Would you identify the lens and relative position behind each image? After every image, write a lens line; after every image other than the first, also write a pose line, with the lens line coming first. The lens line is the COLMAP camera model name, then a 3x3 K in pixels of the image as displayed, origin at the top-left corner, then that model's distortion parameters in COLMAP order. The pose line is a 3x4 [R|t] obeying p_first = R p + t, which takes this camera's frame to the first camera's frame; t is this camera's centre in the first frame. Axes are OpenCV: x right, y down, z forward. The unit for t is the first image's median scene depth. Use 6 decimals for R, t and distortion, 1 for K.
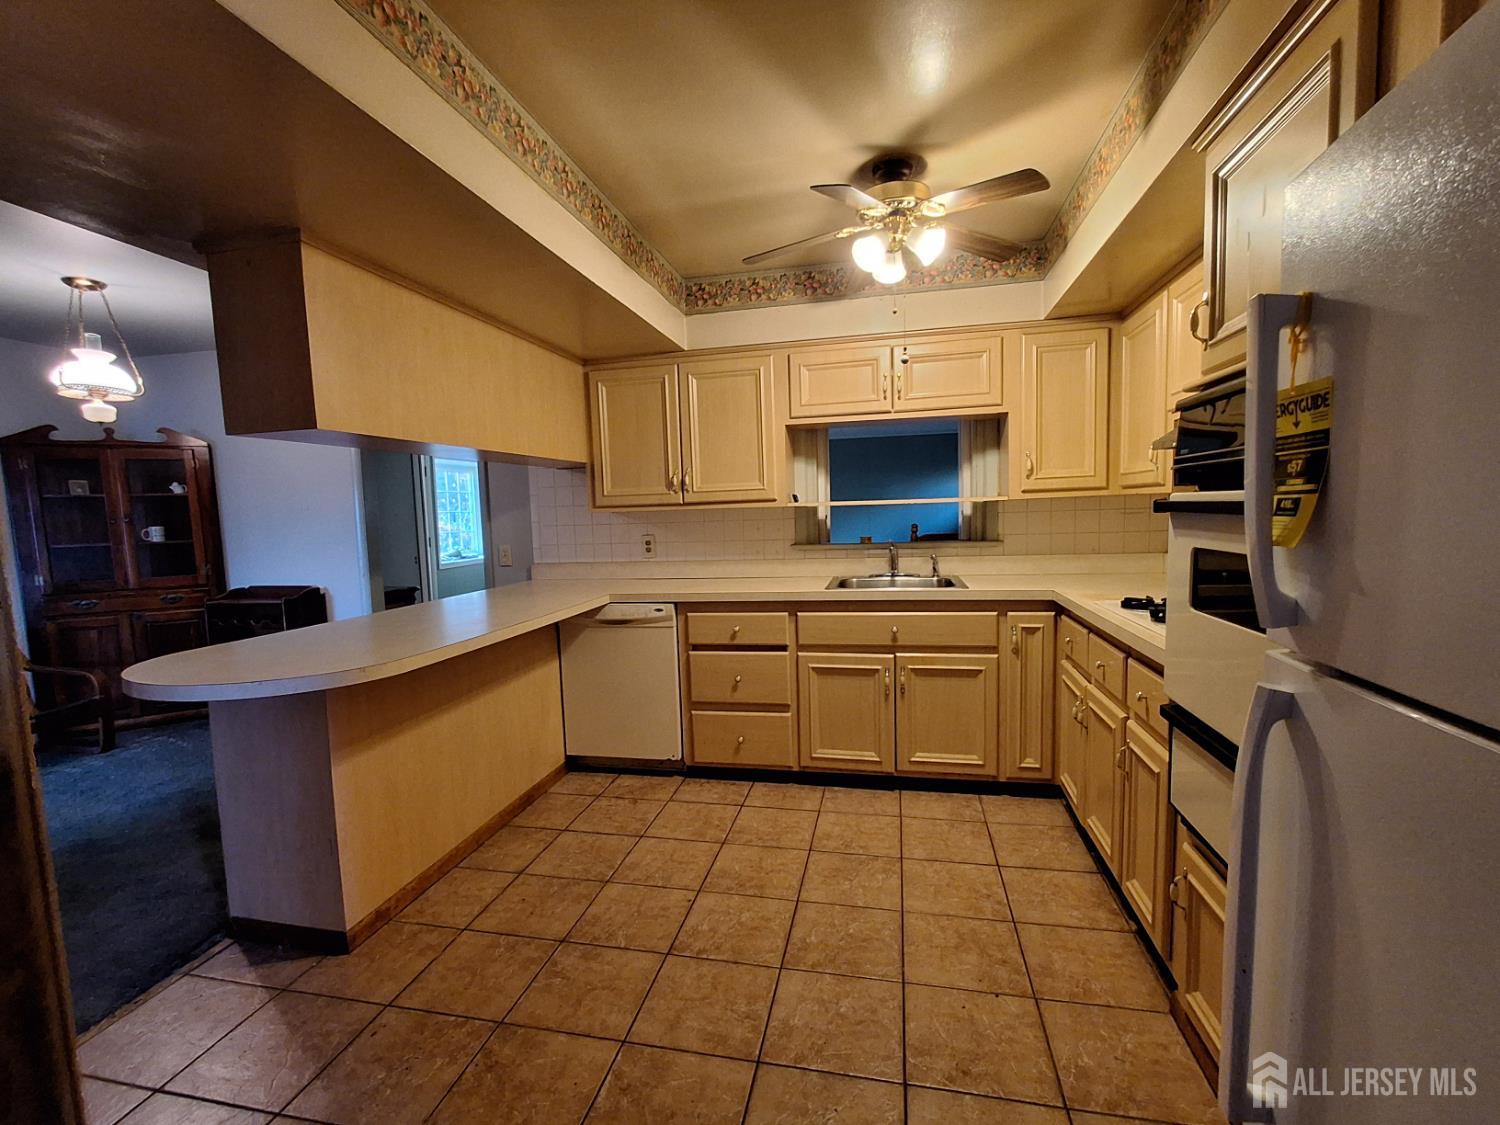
lens RADIAL K [[686.4, 0, 740.4], [0, 686.4, 568.5], [0, 0, 1]] dist [-0.000879, 0.000728]
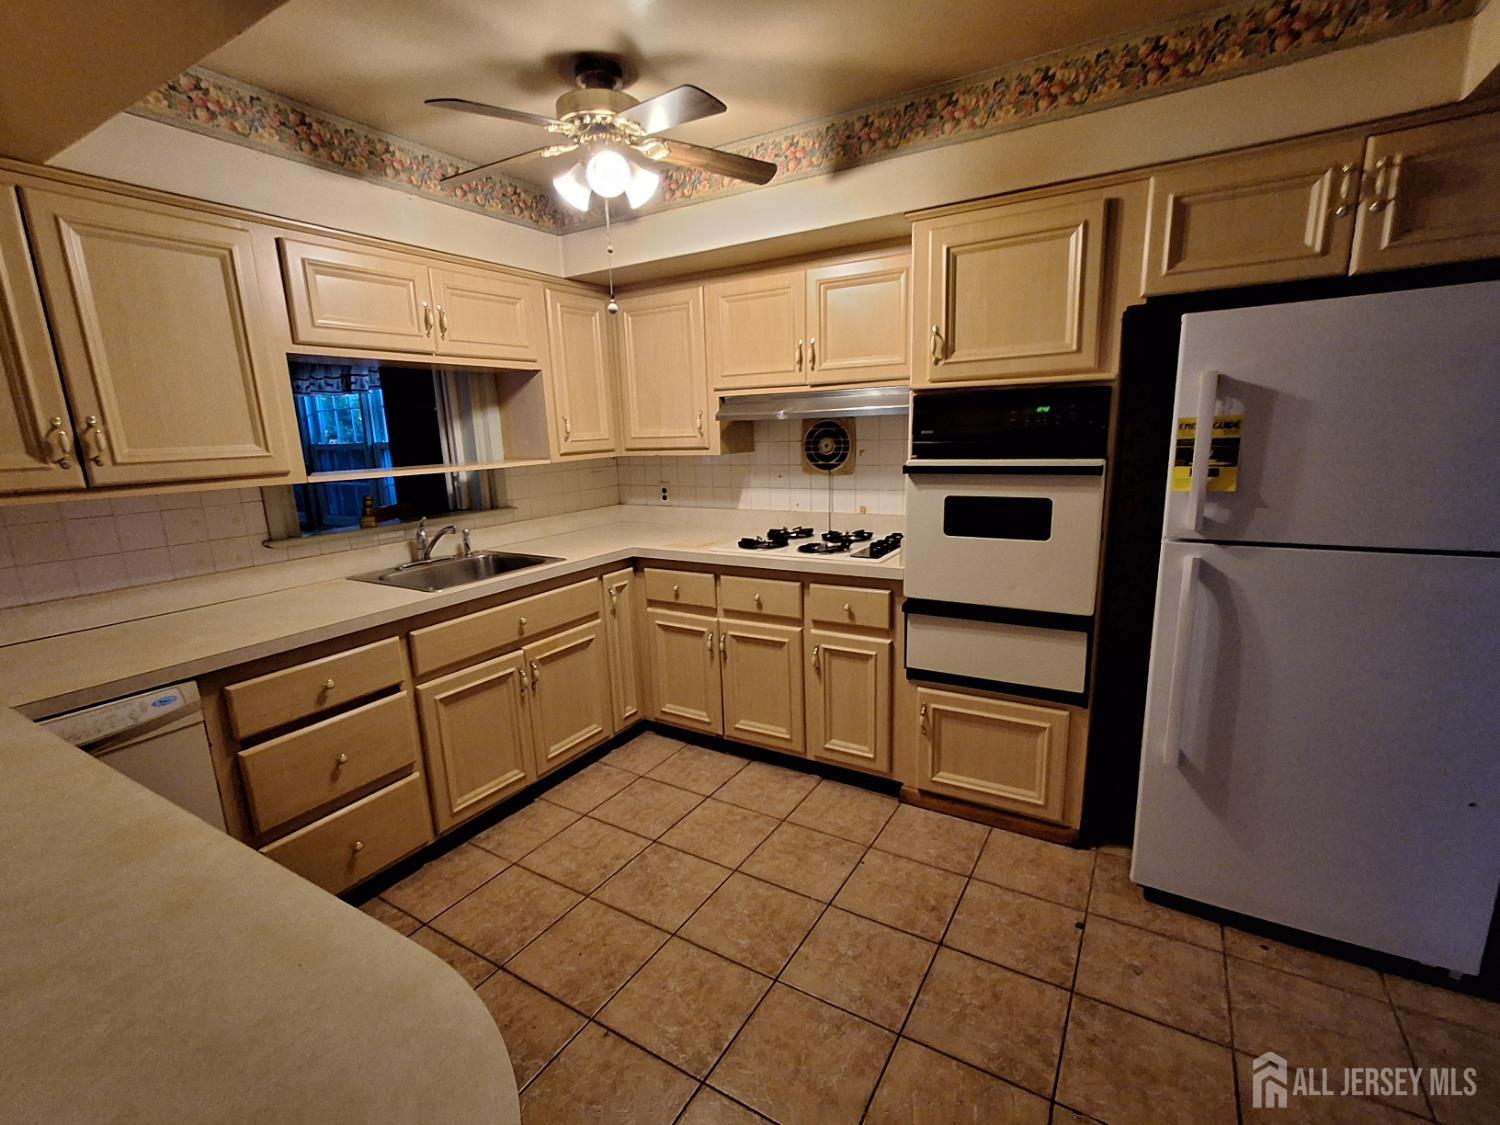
lens RADIAL K [[686.4, 0, 745.1], [0, 686.4, 570.8], [0, 0, 1]] dist [-0.000879, 0.000728]
pose [[0.323618, -0.174229, 0.930008, -0.456651], [0.103536, 0.983519, 0.148226, -0.068251], [-0.940506, 0.048321, 0.336323, 0.439394]]
